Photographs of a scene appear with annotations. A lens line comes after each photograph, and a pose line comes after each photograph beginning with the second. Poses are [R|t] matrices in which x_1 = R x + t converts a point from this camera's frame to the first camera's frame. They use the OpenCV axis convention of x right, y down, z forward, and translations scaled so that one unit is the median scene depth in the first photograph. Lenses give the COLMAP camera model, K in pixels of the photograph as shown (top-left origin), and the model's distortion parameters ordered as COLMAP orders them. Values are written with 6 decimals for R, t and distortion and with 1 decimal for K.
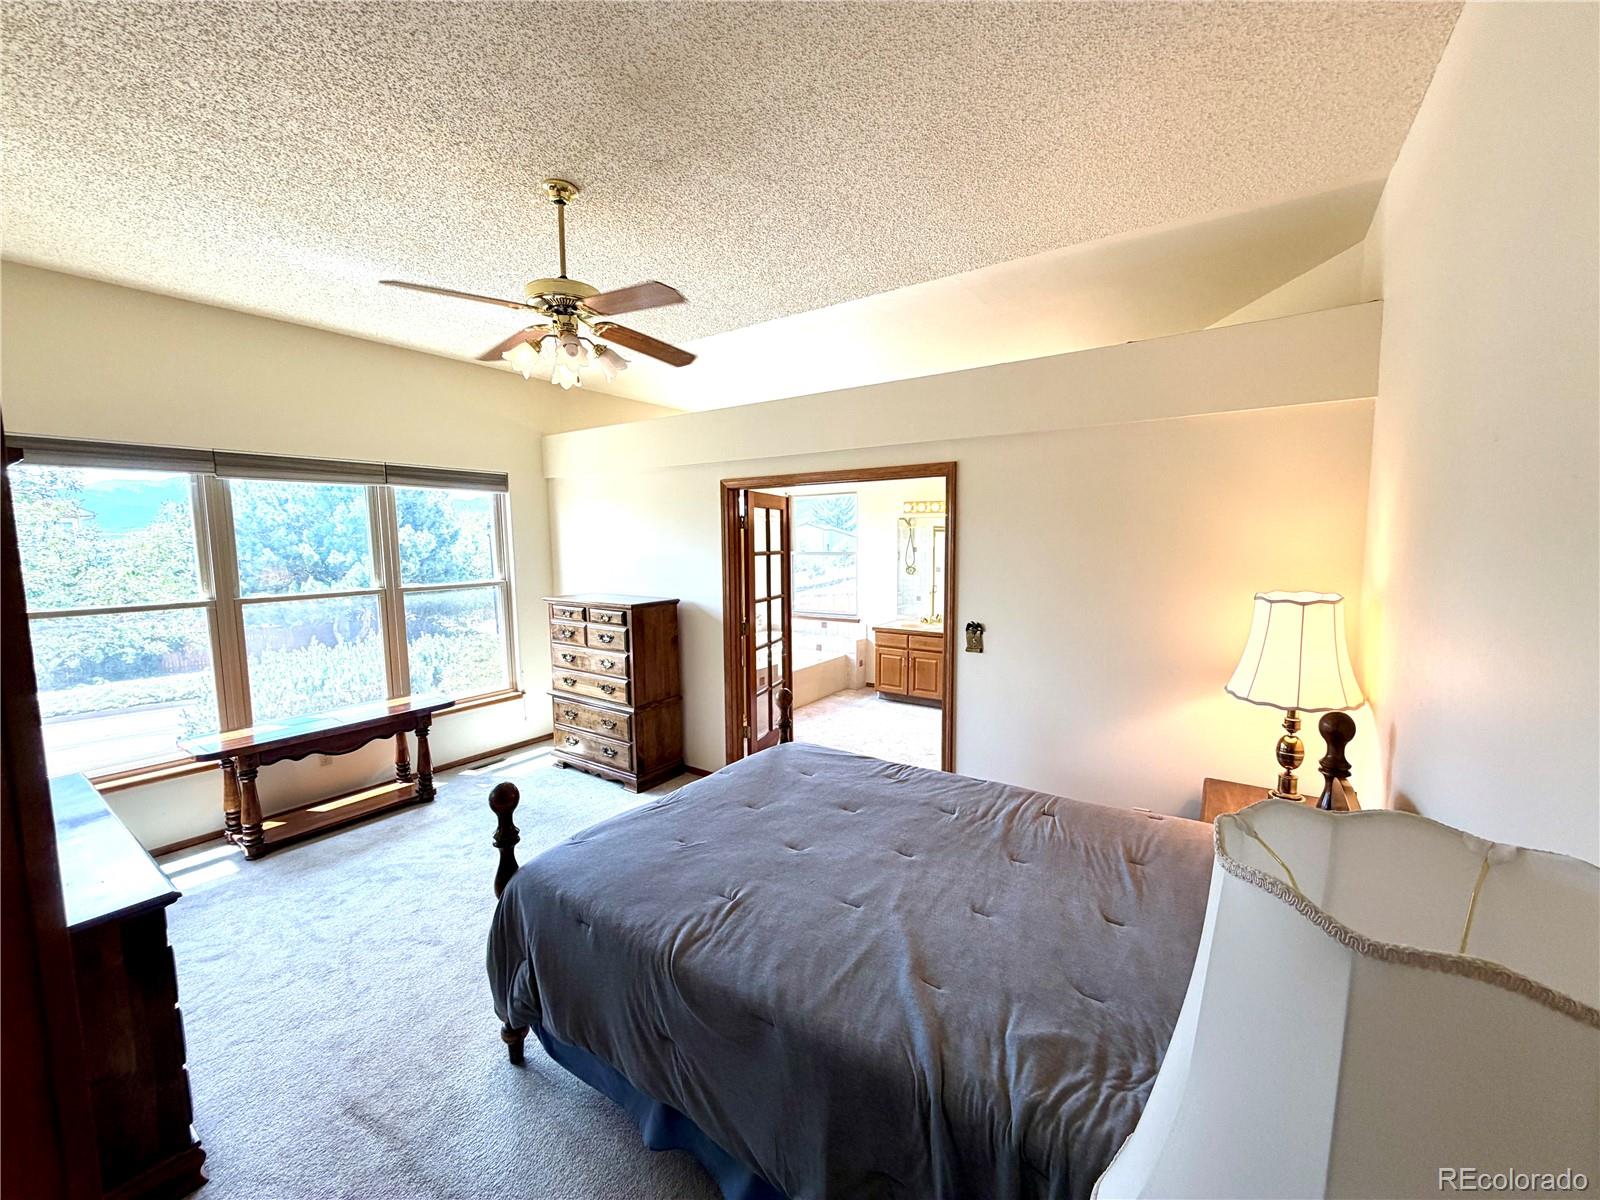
lens RADIAL K [[639.1, 0, 800.0], [0, 639.1, 600.0], [0, 0, 1]] dist [0.001054, -0.000100]
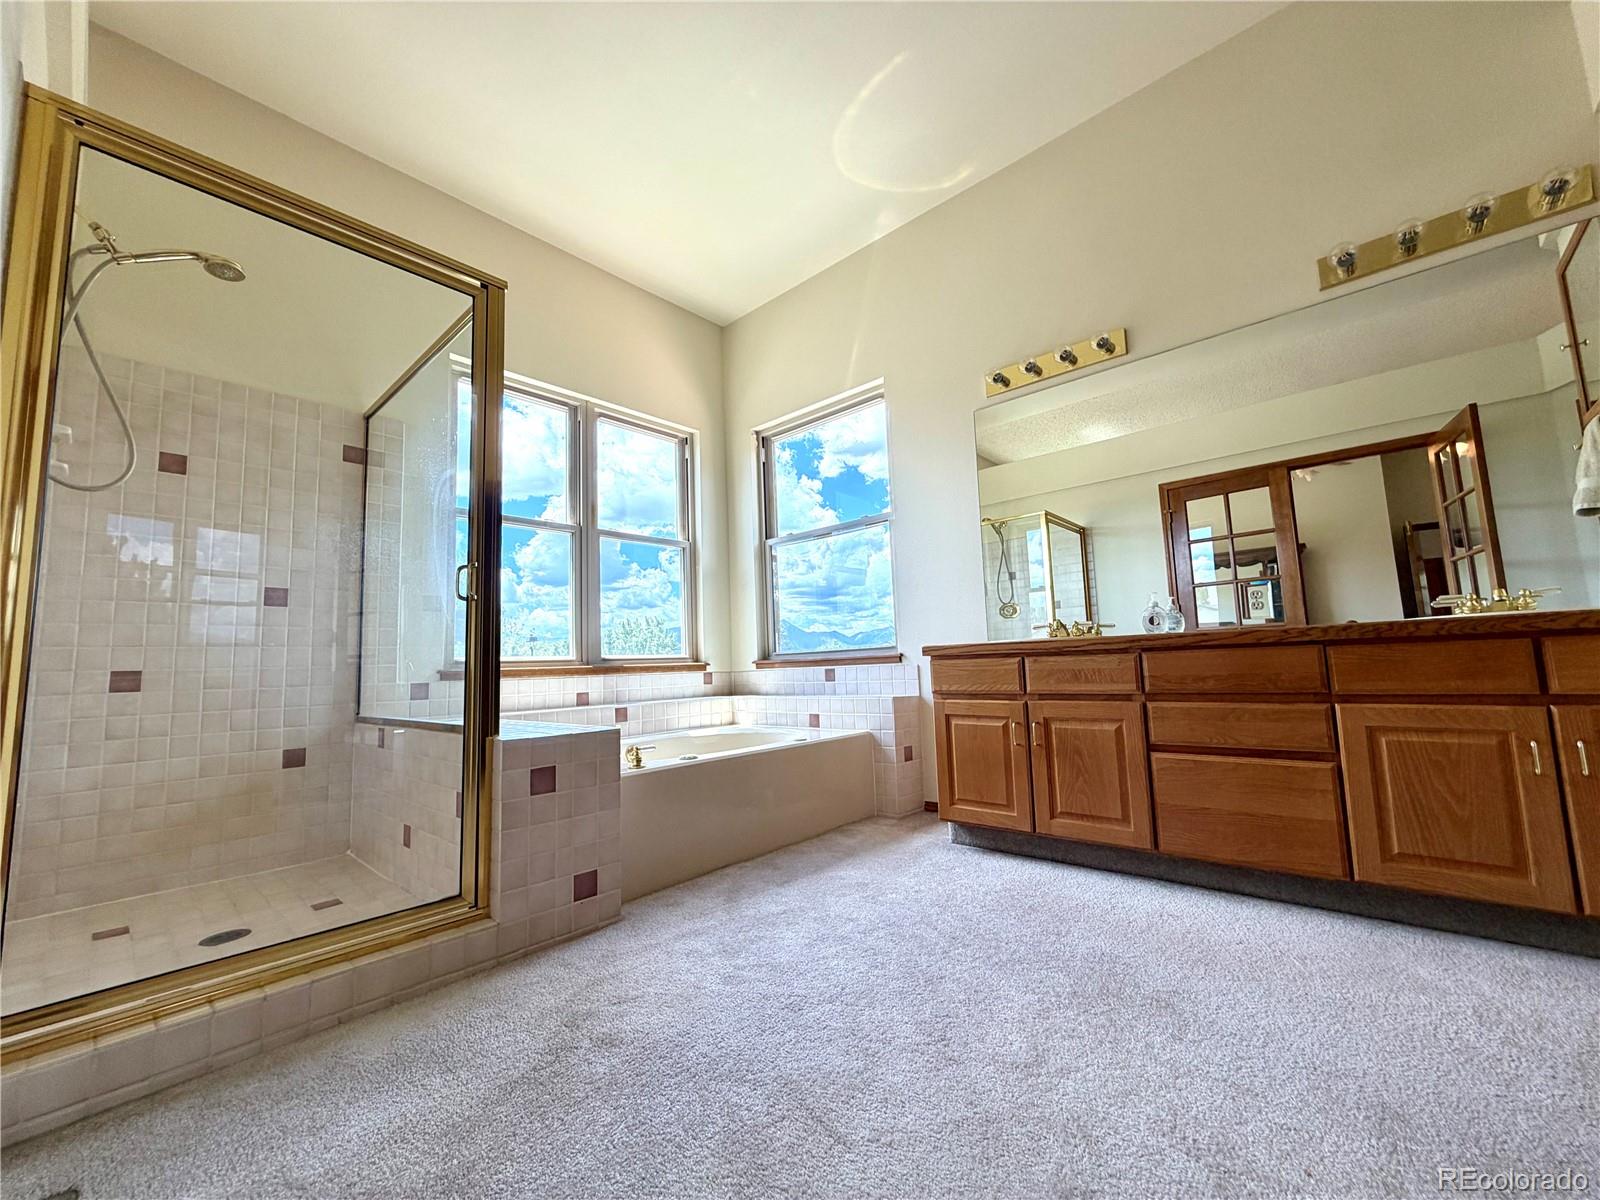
lens RADIAL K [[639.1, 0, 800.0], [0, 639.1, 600.0], [0, 0, 1]] dist [0.001054, -0.000100]
pose [[0.991123, -0.038795, -0.127164, 0.085642], [0.012446, 0.979353, -0.201774, 0.087494], [0.132367, 0.198401, 0.971142, 0.581695]]
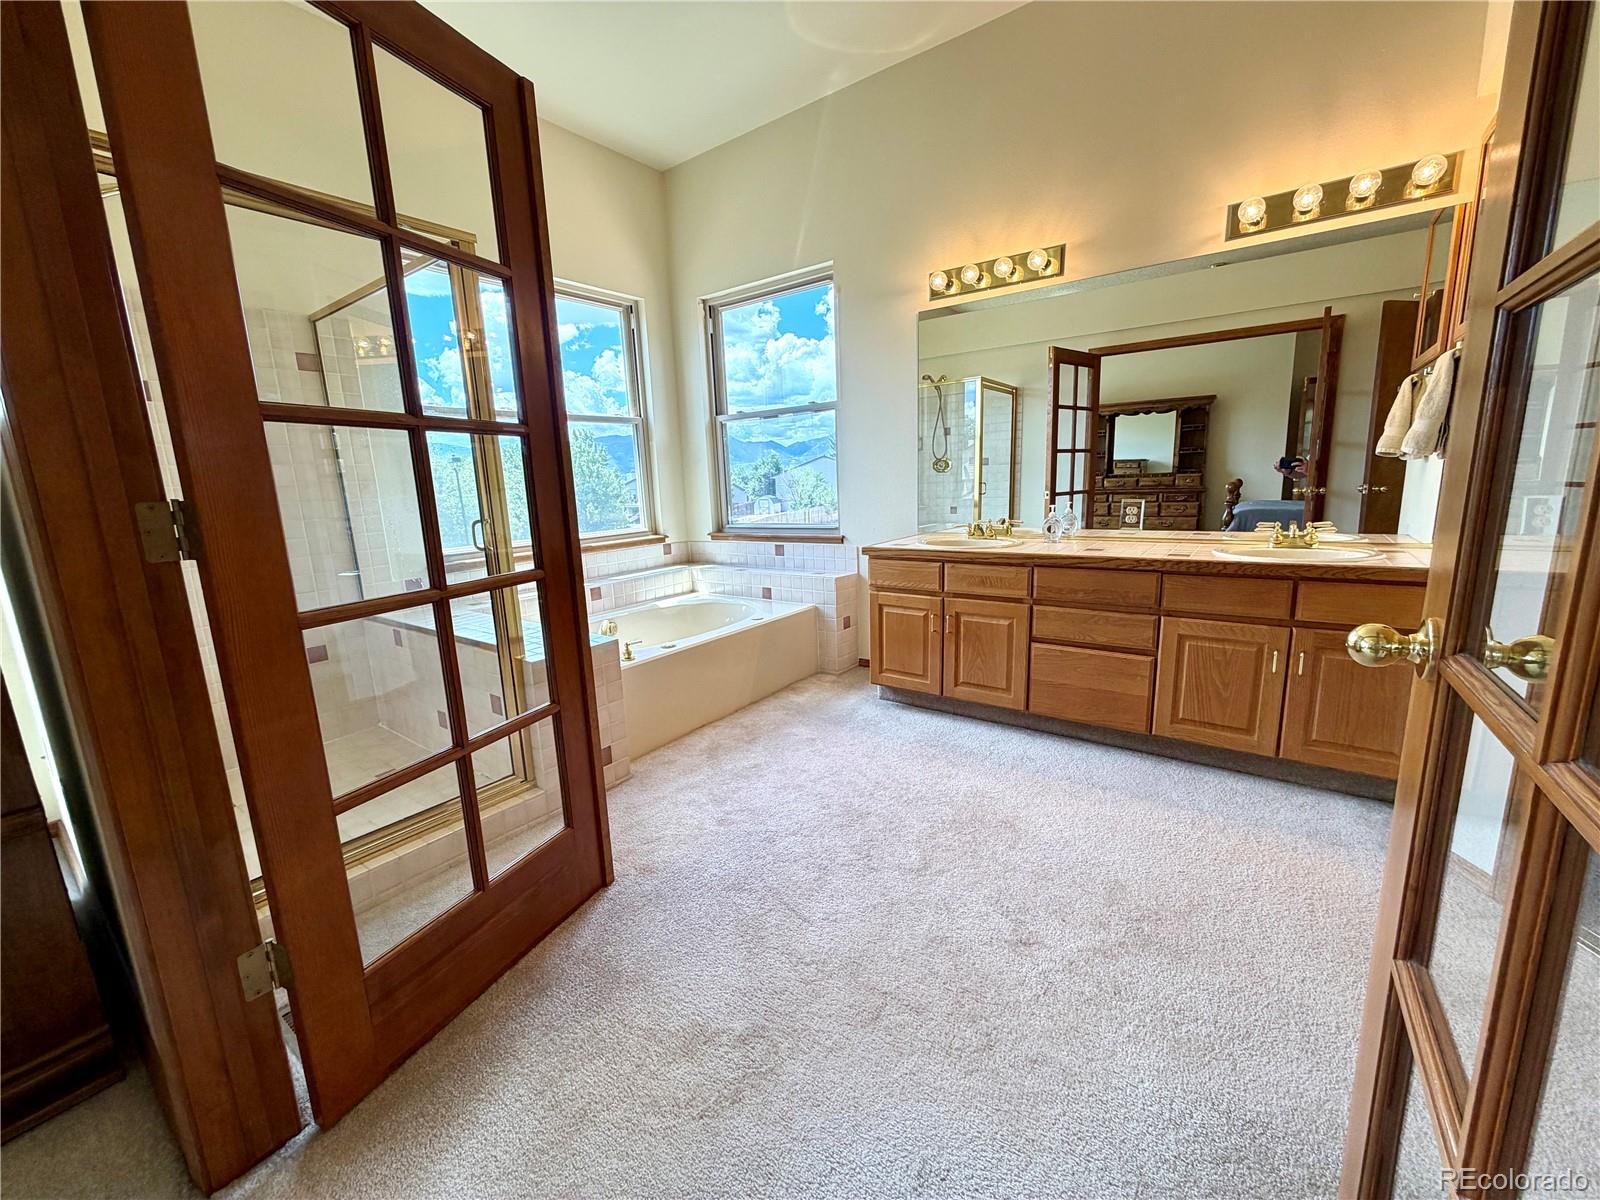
lens RADIAL K [[639.1, 0, 800.0], [0, 639.1, 600.0], [0, 0, 1]] dist [0.001054, -0.000100]
pose [[0.999063, -0.020789, -0.037955, 0.081217], [0.024225, 0.995425, 0.092424, 0.034893], [0.035860, -0.093257, 0.994996, 0.517487]]
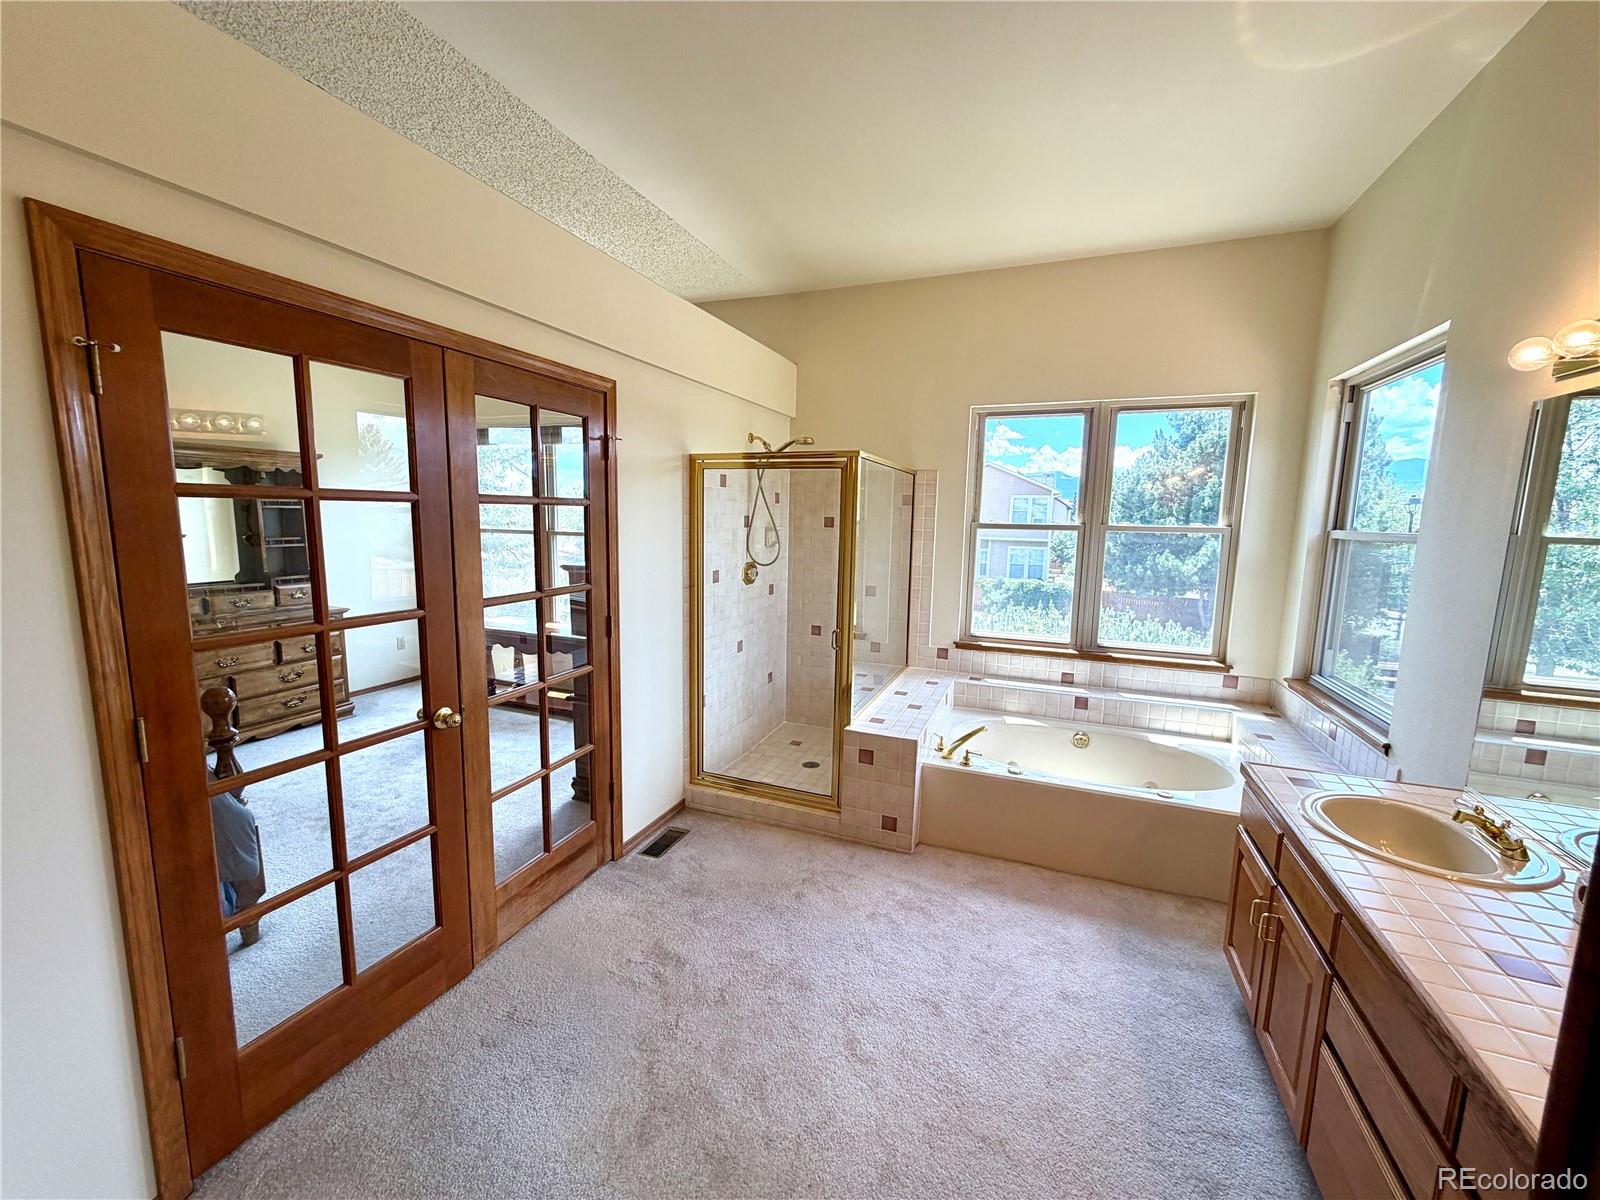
lens RADIAL K [[639.1, 0, 800.0], [0, 639.1, 600.0], [0, 0, 1]] dist [0.001054, -0.000100]
pose [[0.217676, 0.146325, -0.964990, 0.344719], [-0.118911, 0.985309, 0.122583, -0.047615], [0.968750, 0.088065, 0.231878, 0.671758]]
